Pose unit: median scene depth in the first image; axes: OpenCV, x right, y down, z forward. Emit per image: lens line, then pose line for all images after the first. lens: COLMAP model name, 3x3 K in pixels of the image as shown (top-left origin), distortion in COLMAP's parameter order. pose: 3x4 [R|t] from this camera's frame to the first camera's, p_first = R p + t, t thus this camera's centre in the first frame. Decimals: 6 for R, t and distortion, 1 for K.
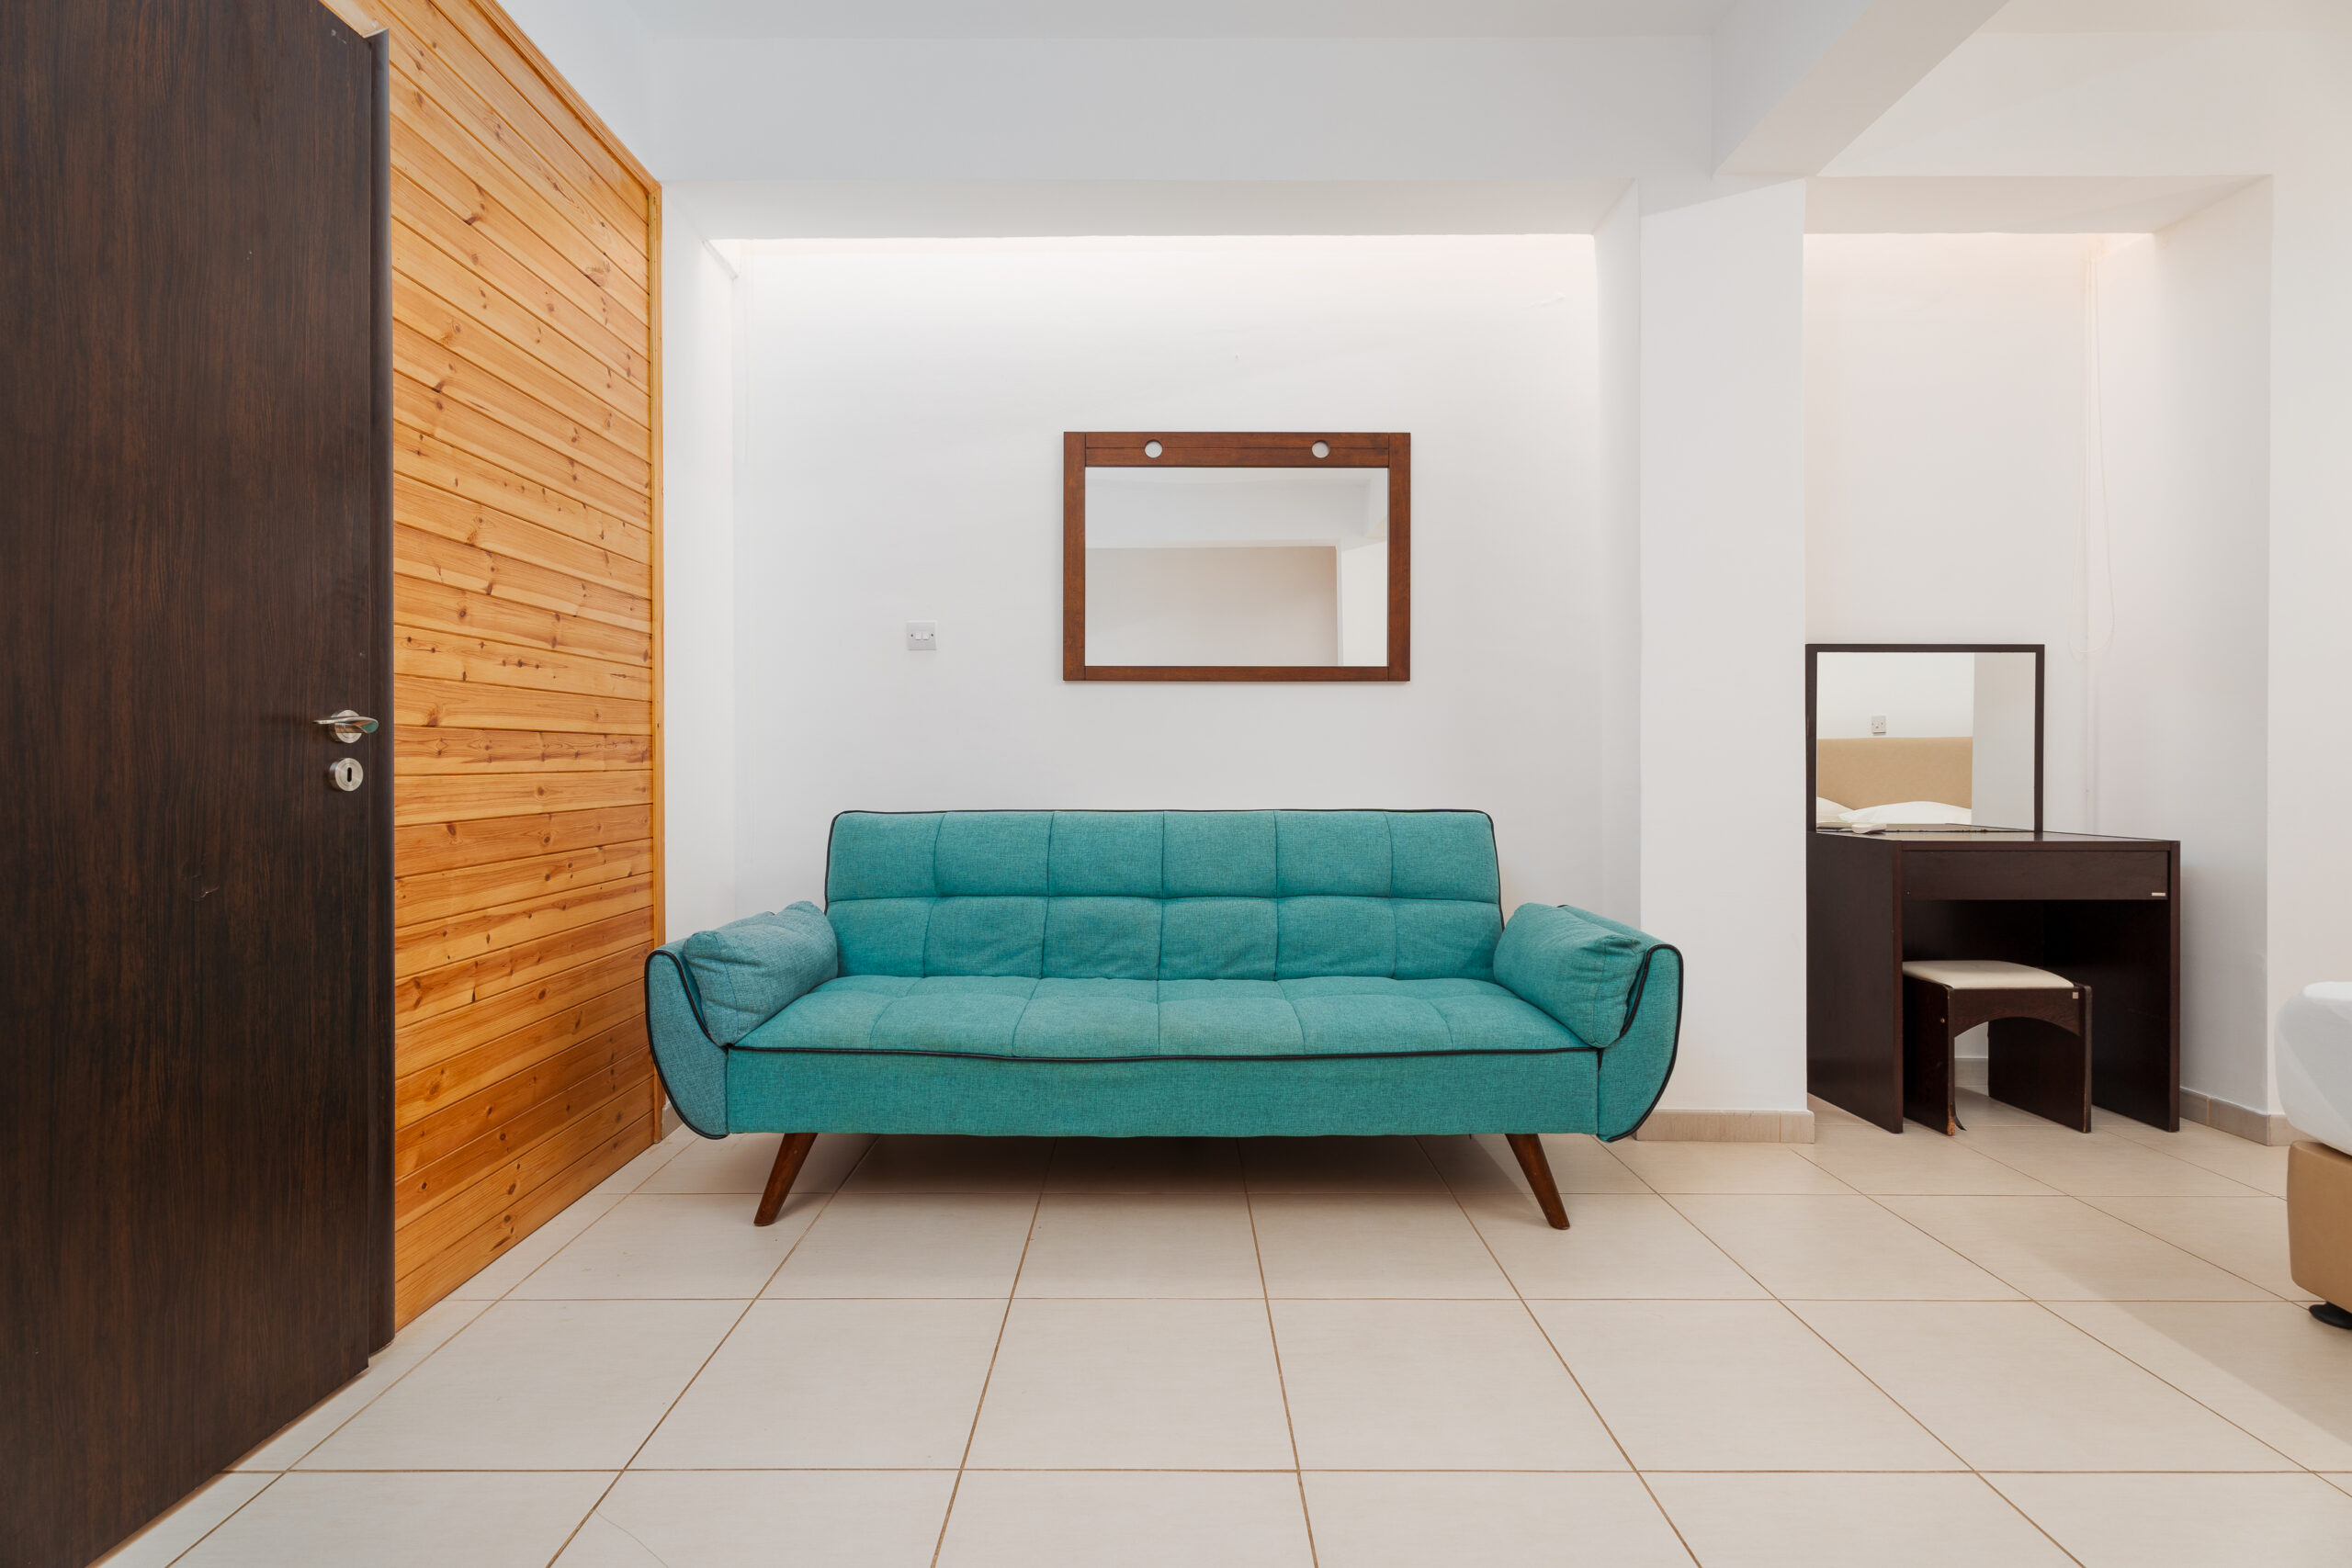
lens RADIAL K [[1064.8, 0, 1175.9], [0, 1064.8, 787.7], [0, 0, 1]] dist [-0.000944, -0.000172]
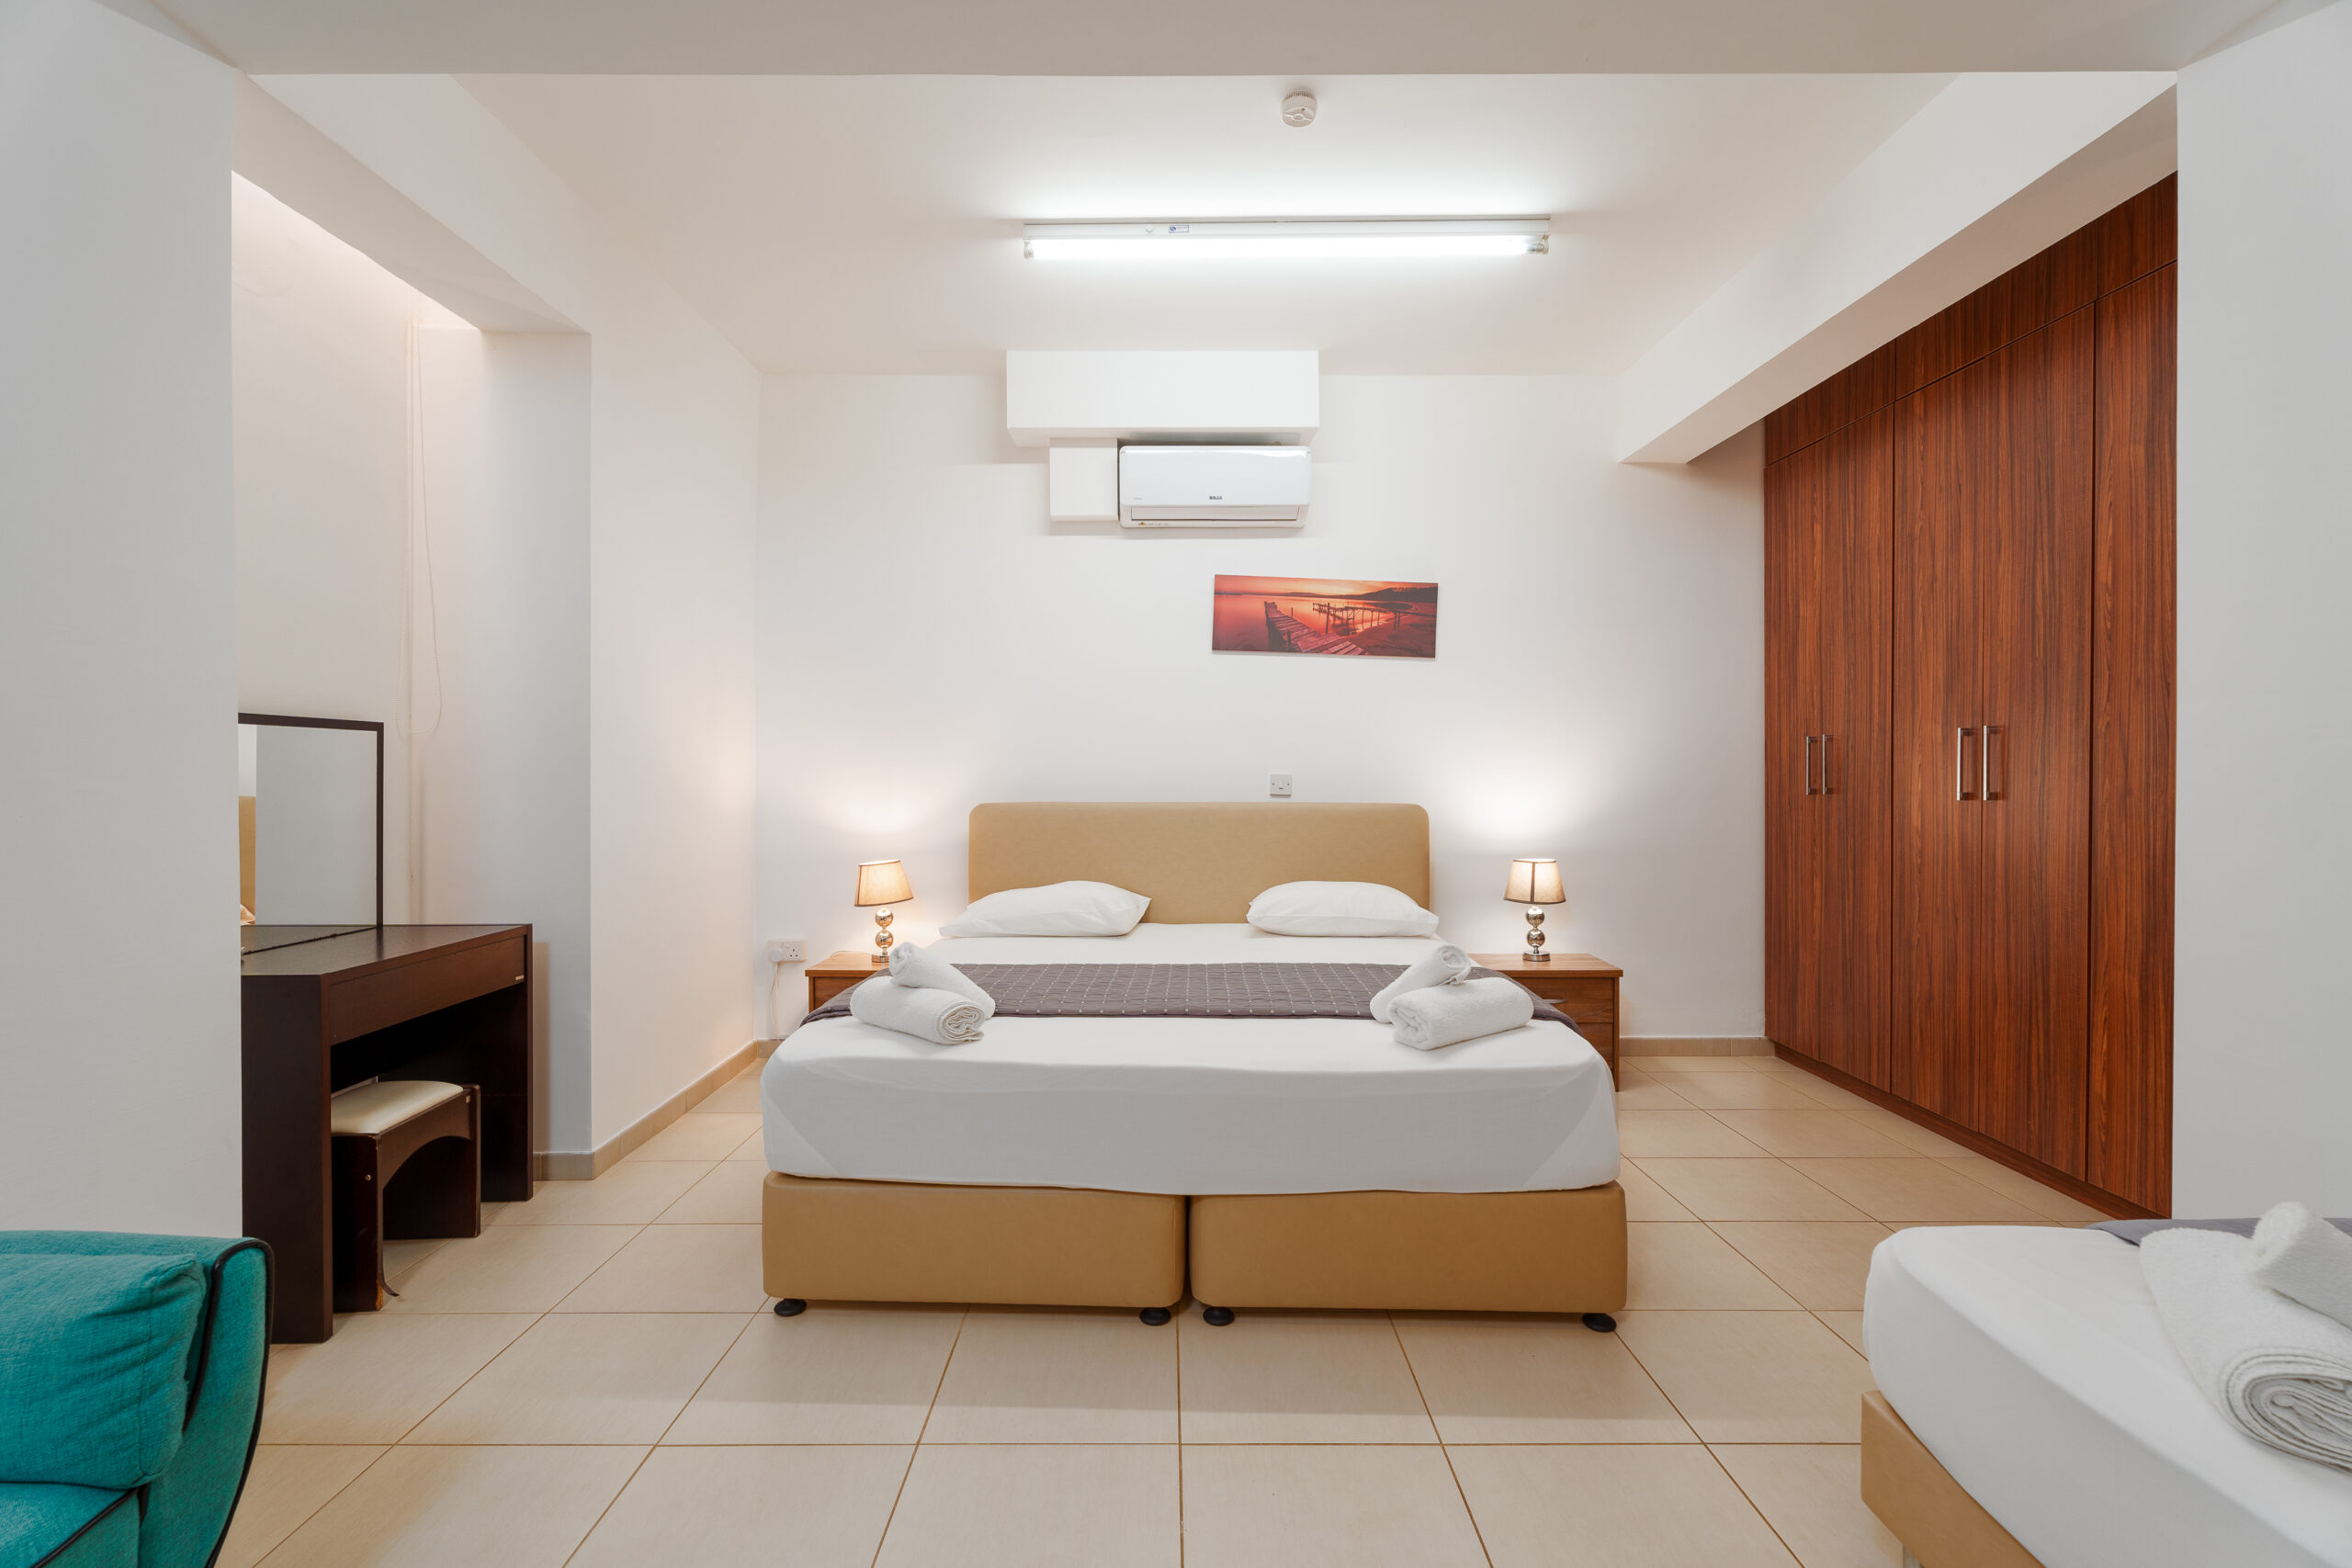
lens RADIAL K [[1064.8, 0, 1175.9], [0, 1064.8, 787.7], [0, 0, 1]] dist [-0.000944, -0.000172]
pose [[0.005017, -0.010837, 0.999929, -0.108793], [0.024216, 0.999649, 0.010713, -0.080874], [-0.999694, 0.024160, 0.005278, 0.353996]]
